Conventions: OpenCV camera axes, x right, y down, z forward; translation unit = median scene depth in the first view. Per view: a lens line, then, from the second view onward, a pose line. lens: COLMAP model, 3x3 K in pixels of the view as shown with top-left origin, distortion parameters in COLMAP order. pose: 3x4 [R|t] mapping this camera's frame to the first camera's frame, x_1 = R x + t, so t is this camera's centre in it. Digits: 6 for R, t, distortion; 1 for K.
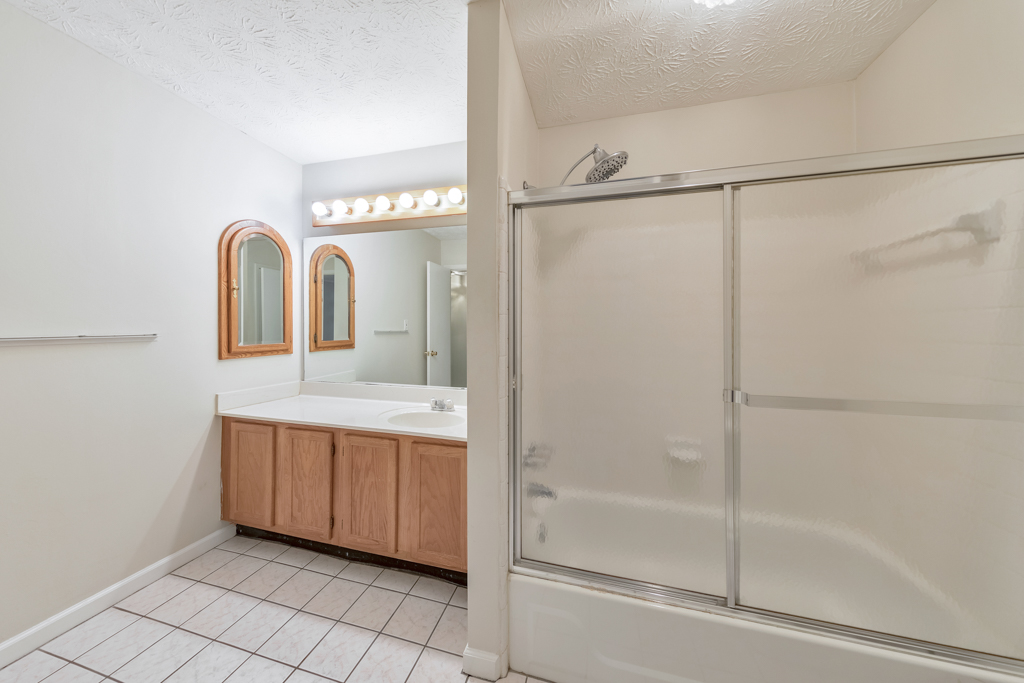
lens RADIAL K [[339.1, 0, 508.6], [0, 339.1, 327.0], [0, 0, 1]] dist [-0.000376, -0.000014]
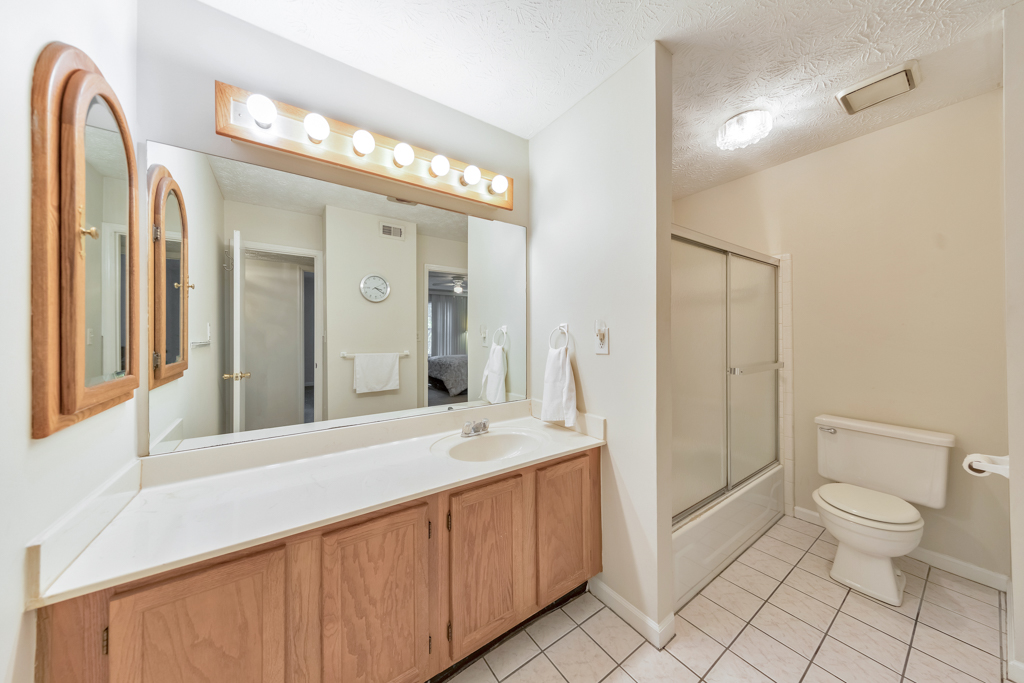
lens RADIAL K [[326.9, 0, 510.8], [0, 326.9, 333.1], [0, 0, 1]] dist [-0.000021, -0.000003]
pose [[0.643485, -0.004342, 0.765447, -0.872038], [0.007558, 0.999971, -0.000681, -0.004070], [-0.765422, 0.006224, 0.643499, 0.478615]]
